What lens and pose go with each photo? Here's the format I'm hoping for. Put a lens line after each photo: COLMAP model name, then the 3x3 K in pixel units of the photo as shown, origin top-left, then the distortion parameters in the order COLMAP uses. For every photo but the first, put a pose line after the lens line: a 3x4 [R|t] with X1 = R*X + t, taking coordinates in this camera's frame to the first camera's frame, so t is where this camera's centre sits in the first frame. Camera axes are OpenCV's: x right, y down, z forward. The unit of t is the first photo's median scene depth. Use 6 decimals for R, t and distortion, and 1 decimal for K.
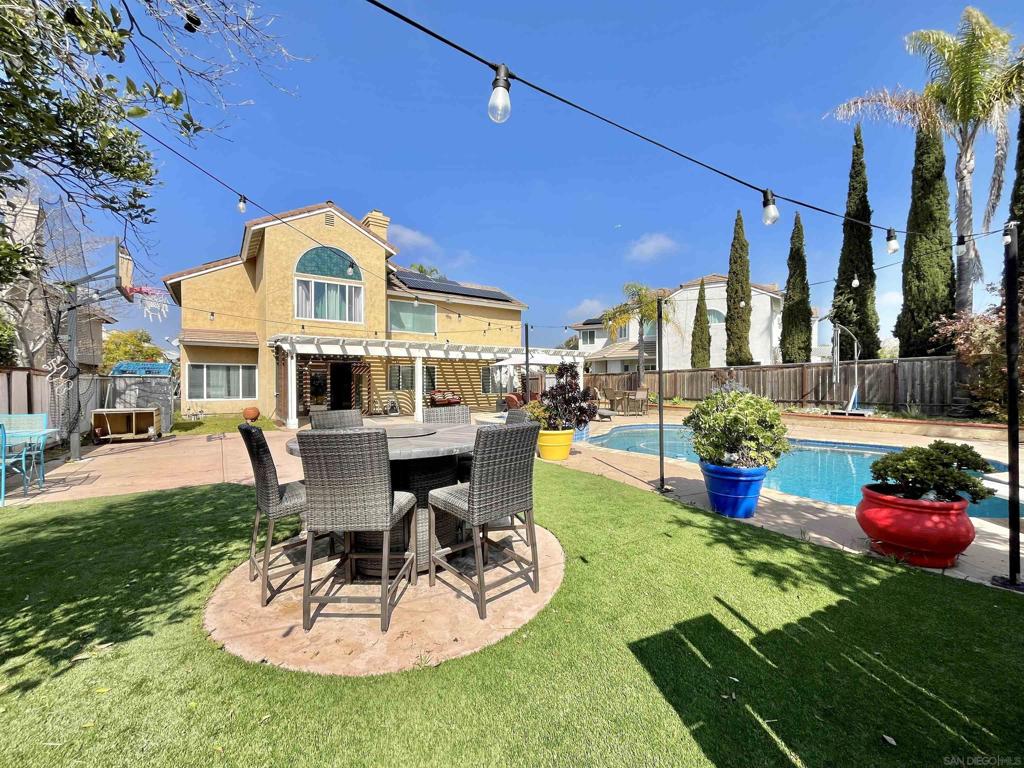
lens RADIAL K [[414.2, 0, 510.9], [0, 414.2, 384.2], [0, 0, 1]] dist [-0.002419, 0.000041]
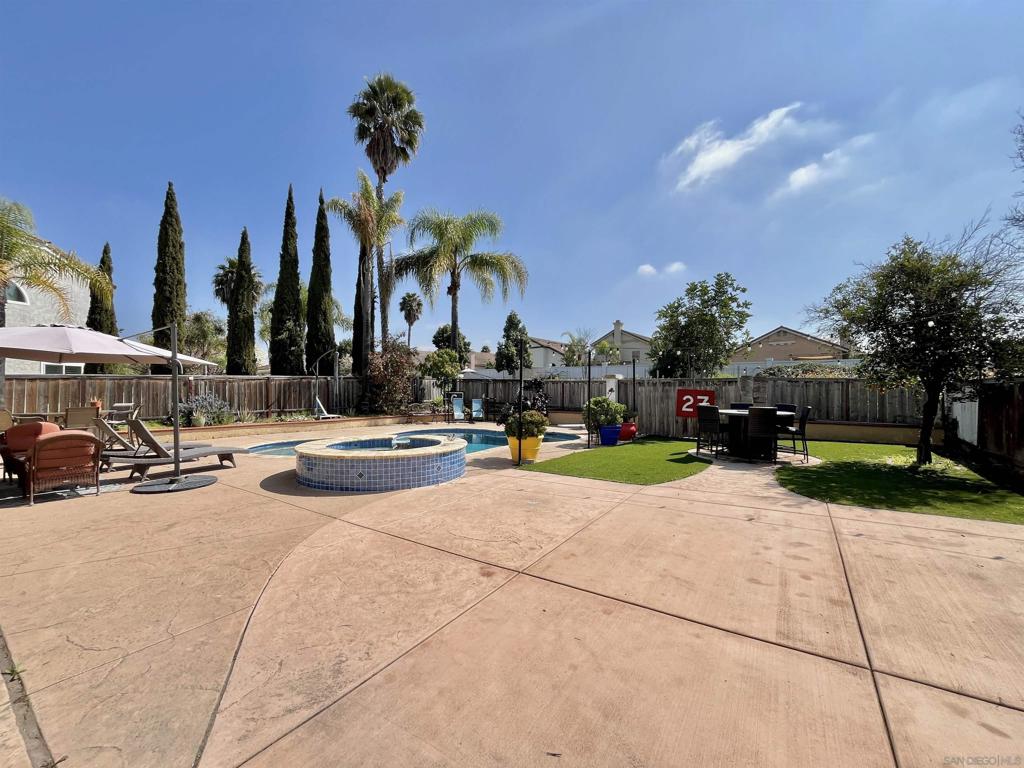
lens RADIAL K [[414.2, 0, 510.9], [0, 414.2, 384.2], [0, 0, 1]] dist [-0.002419, 0.000041]
pose [[-0.347606, 0.015207, 0.937517, -0.493755], [0.009331, 0.999875, -0.012758, -0.009205], [-0.937594, 0.004314, -0.347704, 0.745717]]
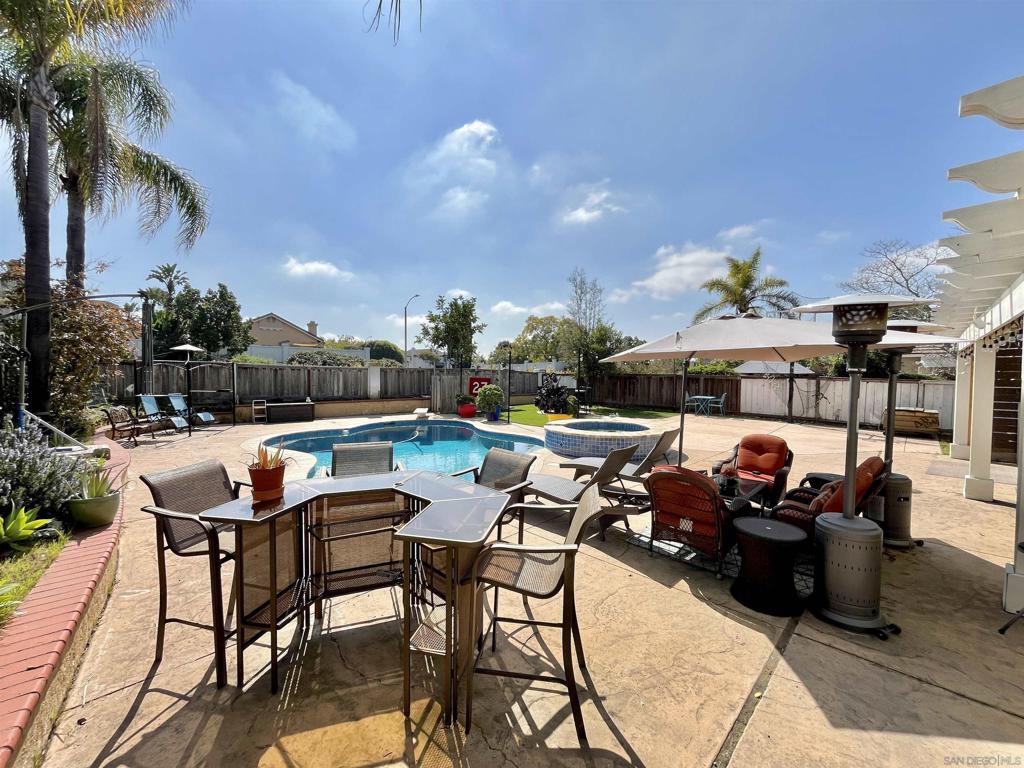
lens RADIAL K [[414.2, 0, 510.9], [0, 414.2, 384.2], [0, 0, 1]] dist [-0.002419, 0.000041]
pose [[-0.984949, 0.000088, -0.172843, 0.298384], [-0.007036, 0.999151, 0.040601, -0.037036], [0.172700, 0.041206, -0.984112, 1.330883]]
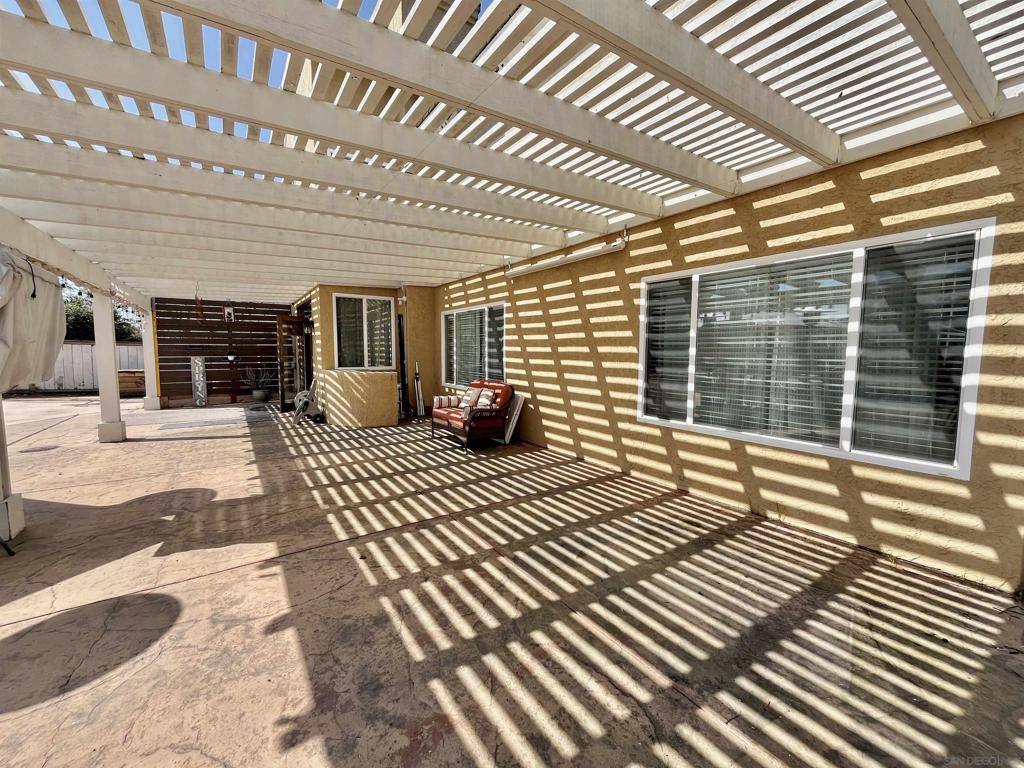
lens RADIAL K [[414.2, 0, 510.9], [0, 414.2, 384.2], [0, 0, 1]] dist [-0.002419, 0.000041]
pose [[-0.024568, 0.083320, -0.996220, 0.195431], [-0.015640, 0.996367, 0.083718, -0.014305], [0.999576, 0.017638, -0.023176, 1.447888]]
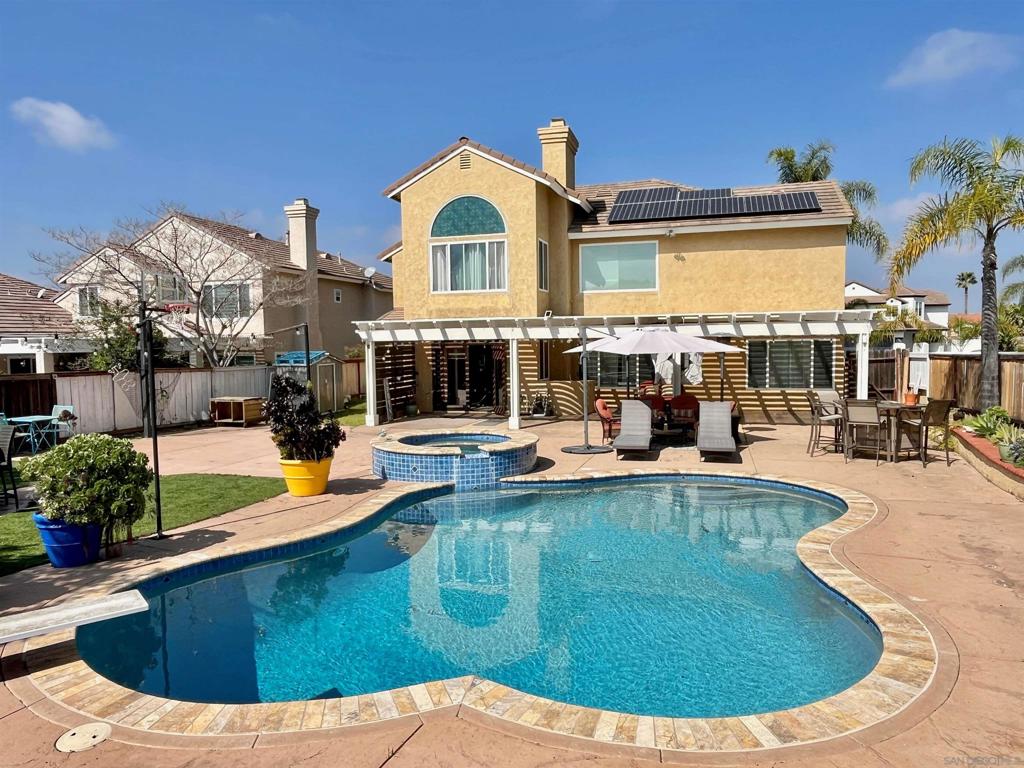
lens RADIAL K [[710.3, 0, 509.2], [0, 710.3, 385.6], [0, 0, 1]] dist [-0.000129, -0.004297]
pose [[0.618985, 0.040606, -0.784353, 0.736837], [0.004811, 0.998448, 0.055486, -0.054322], [0.785388, -0.038118, 0.617829, 0.243611]]
